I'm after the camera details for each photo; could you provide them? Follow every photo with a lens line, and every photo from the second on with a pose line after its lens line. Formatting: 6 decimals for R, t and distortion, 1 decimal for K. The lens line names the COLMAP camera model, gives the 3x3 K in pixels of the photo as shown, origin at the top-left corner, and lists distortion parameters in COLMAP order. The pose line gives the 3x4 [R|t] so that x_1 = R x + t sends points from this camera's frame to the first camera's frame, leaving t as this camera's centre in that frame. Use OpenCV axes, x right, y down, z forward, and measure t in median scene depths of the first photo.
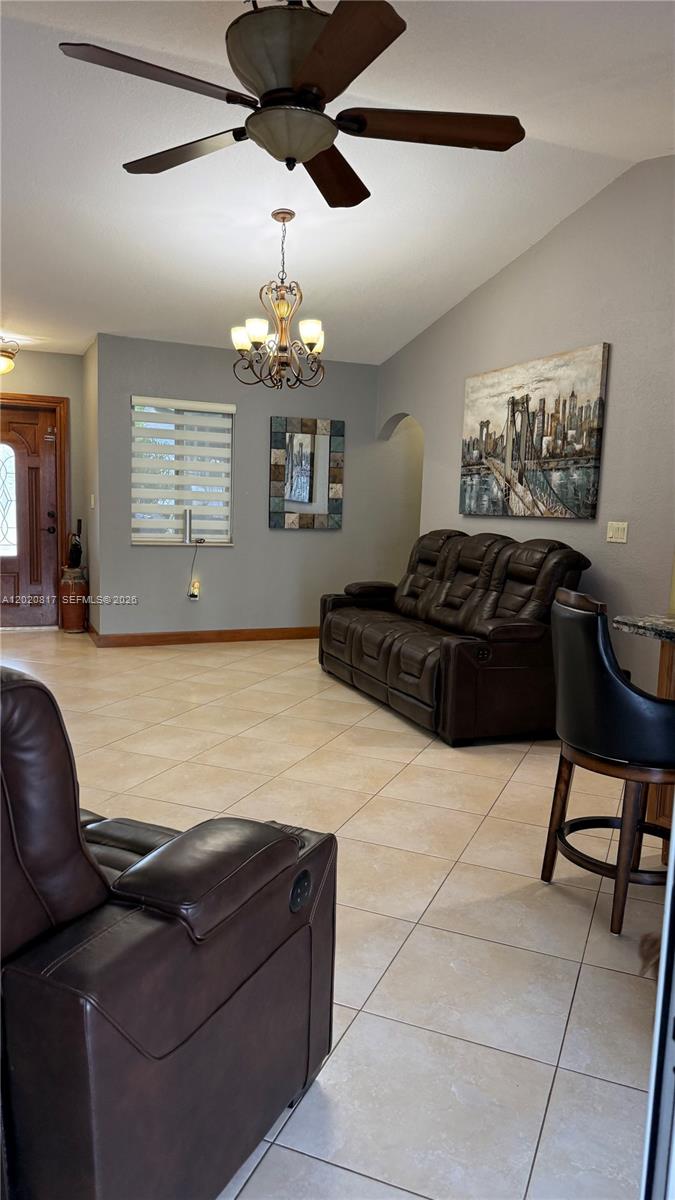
lens RADIAL K [[864.8, 0, 337.5], [0, 864.8, 600.0], [0, 0, 1]] dist [0.222639, -0.358488]
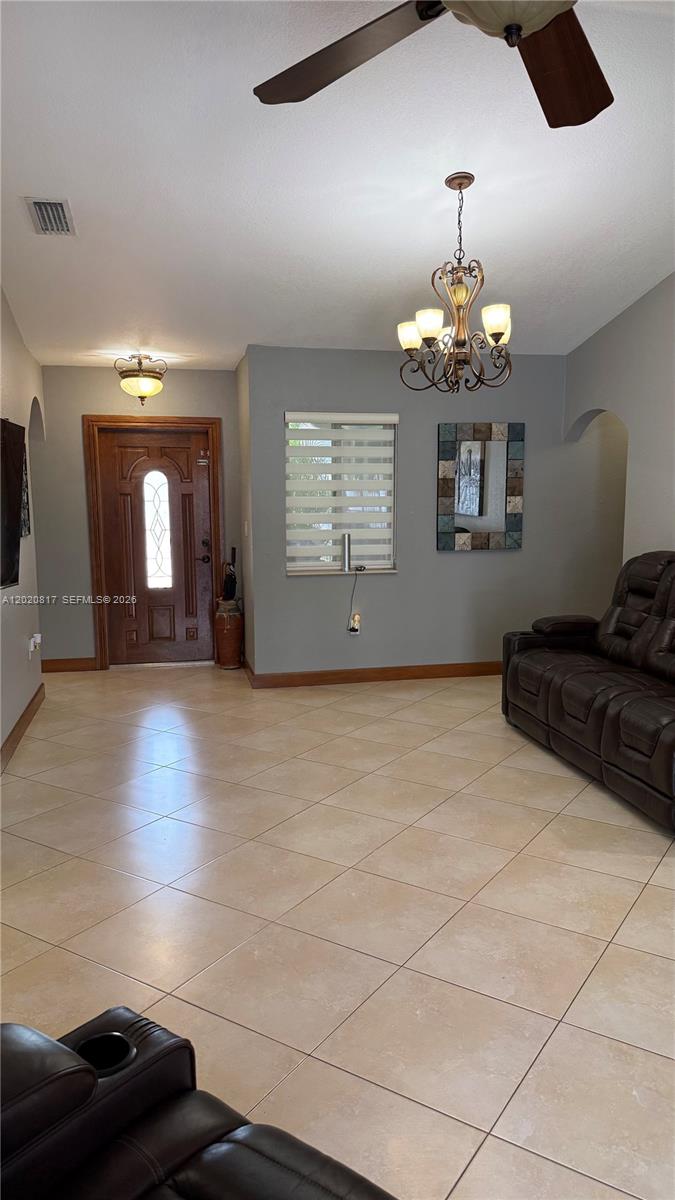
lens RADIAL K [[864.8, 0, 337.5], [0, 864.8, 600.0], [0, 0, 1]] dist [0.222639, -0.358488]
pose [[0.983581, -0.017370, -0.179632, -0.026625], [0.016901, 0.999849, -0.004137, -0.039420], [0.179677, 0.001033, 0.983725, 0.148869]]
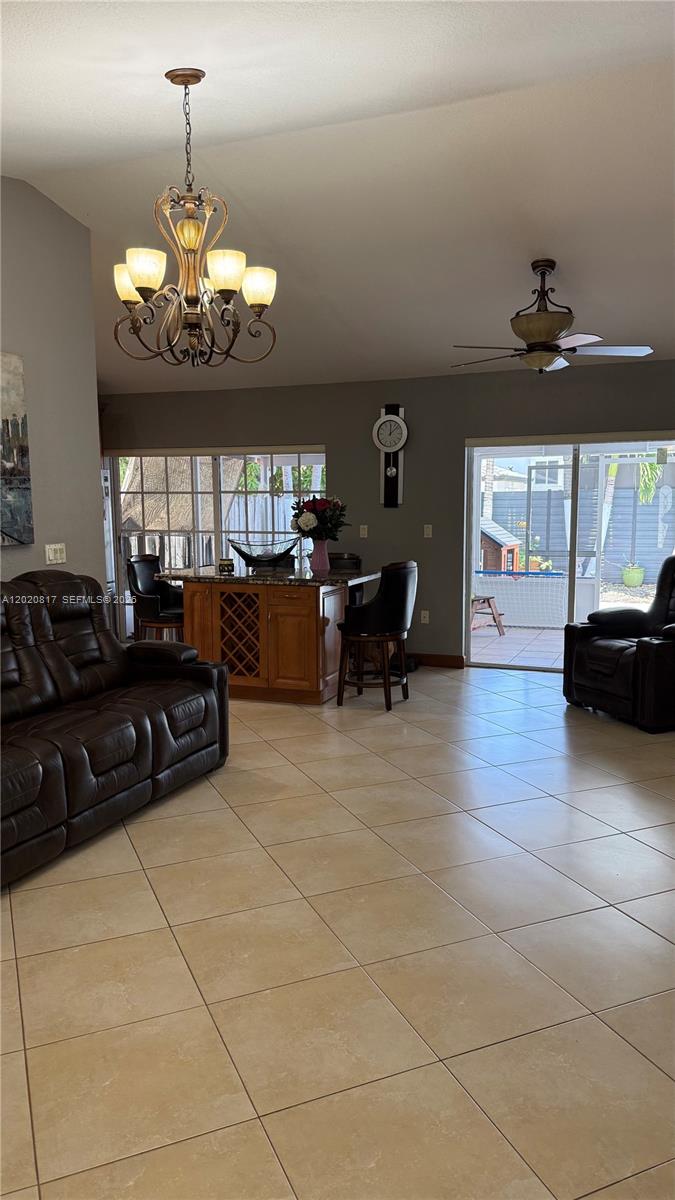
lens RADIAL K [[864.8, 0, 337.5], [0, 864.8, 600.0], [0, 0, 1]] dist [0.222639, -0.358488]
pose [[-0.718960, -0.107721, 0.686653, -0.494455], [0.067823, 0.972330, 0.223552, -0.184002], [-0.691734, 0.207295, -0.691760, 1.191780]]
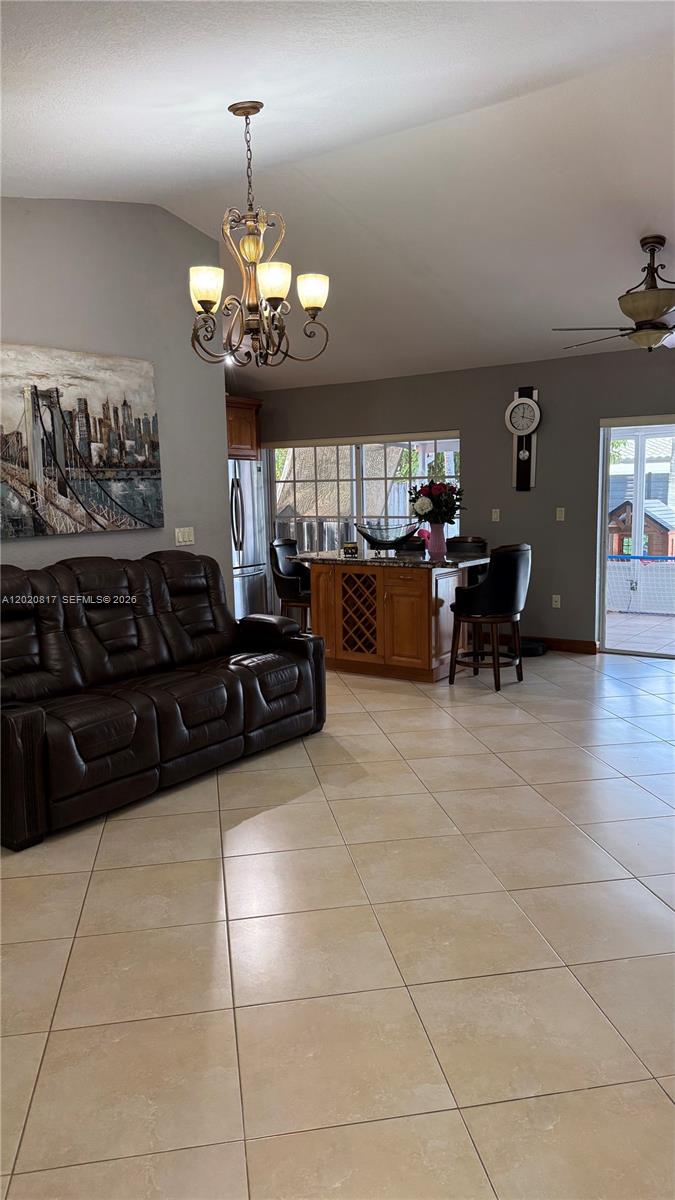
lens RADIAL K [[864.8, 0, 337.5], [0, 864.8, 600.0], [0, 0, 1]] dist [0.222639, -0.358488]
pose [[-0.541878, -0.130068, 0.830332, -0.595618], [0.102336, 0.970390, 0.218792, -0.179474], [-0.834204, 0.203531, -0.512522, 1.146623]]
